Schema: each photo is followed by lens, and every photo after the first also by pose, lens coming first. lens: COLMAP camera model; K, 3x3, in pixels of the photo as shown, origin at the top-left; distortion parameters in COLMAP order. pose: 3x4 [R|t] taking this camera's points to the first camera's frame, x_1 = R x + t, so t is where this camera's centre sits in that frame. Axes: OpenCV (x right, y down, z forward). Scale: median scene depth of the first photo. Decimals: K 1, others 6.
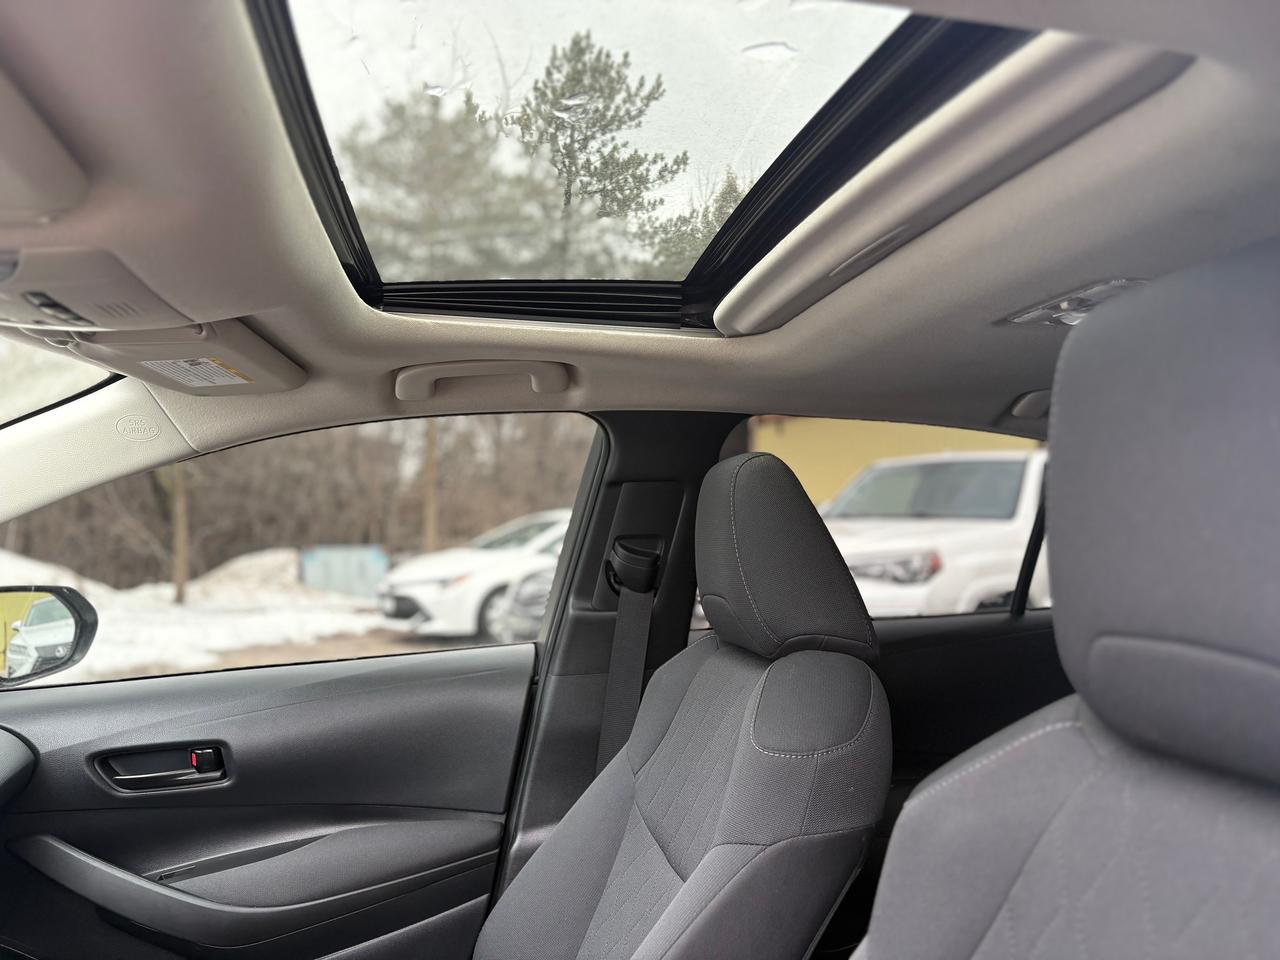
lens RADIAL K [[975.0, 0, 640.0], [0, 975.0, 480.0], [0, 0, 1]] dist [0.070815, -0.188097]
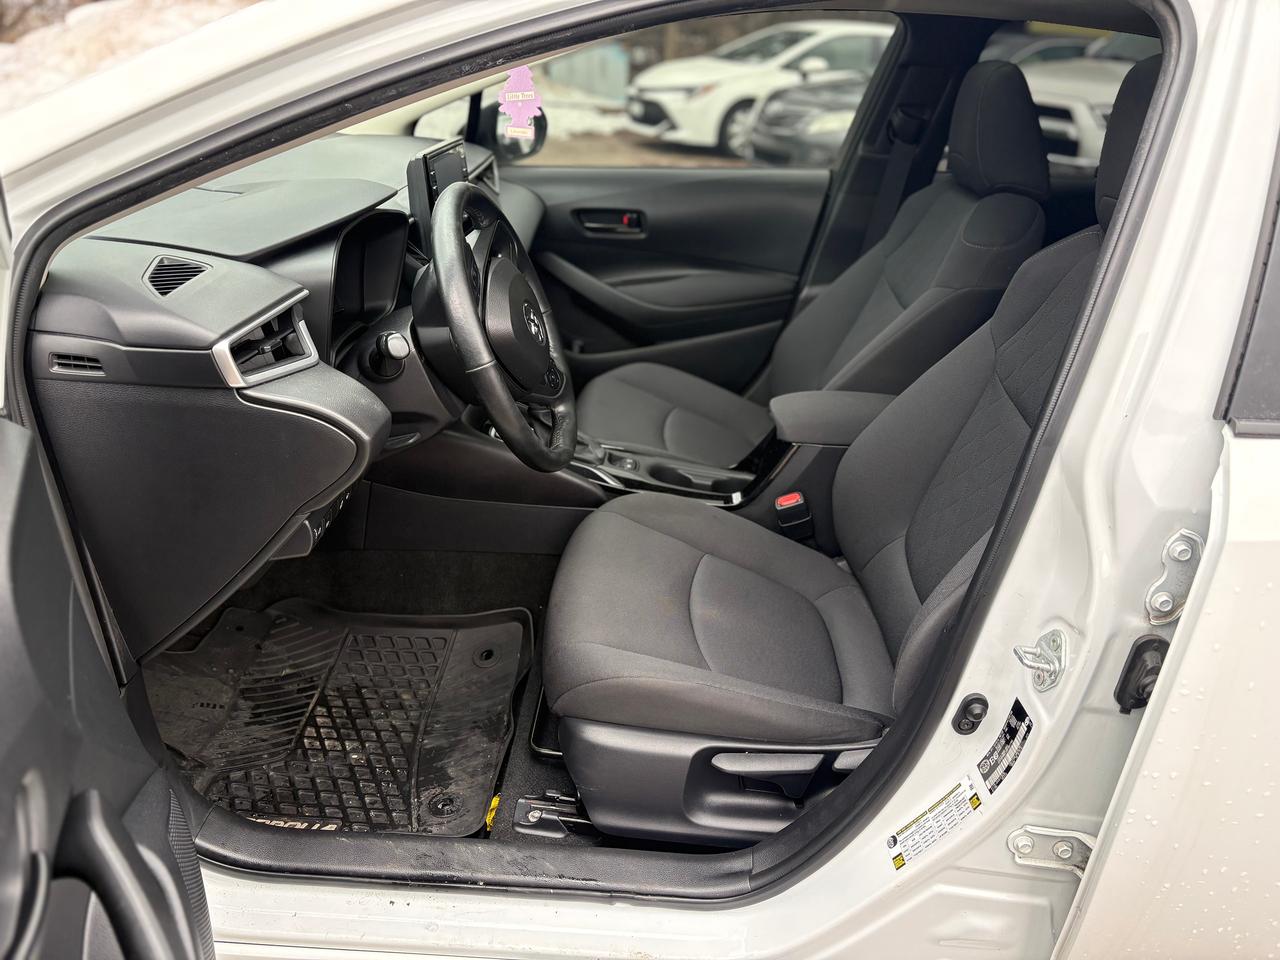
lens RADIAL K [[977.5, 0, 663.2], [0, 977.5, 479.0], [0, 0, 1]] dist [0.066473, -0.055175]
pose [[0.976559, 0.156215, -0.148088, -0.062284], [-0.070502, 0.882156, 0.465650, -0.113974], [0.203379, -0.444294, 0.872491, -0.657368]]
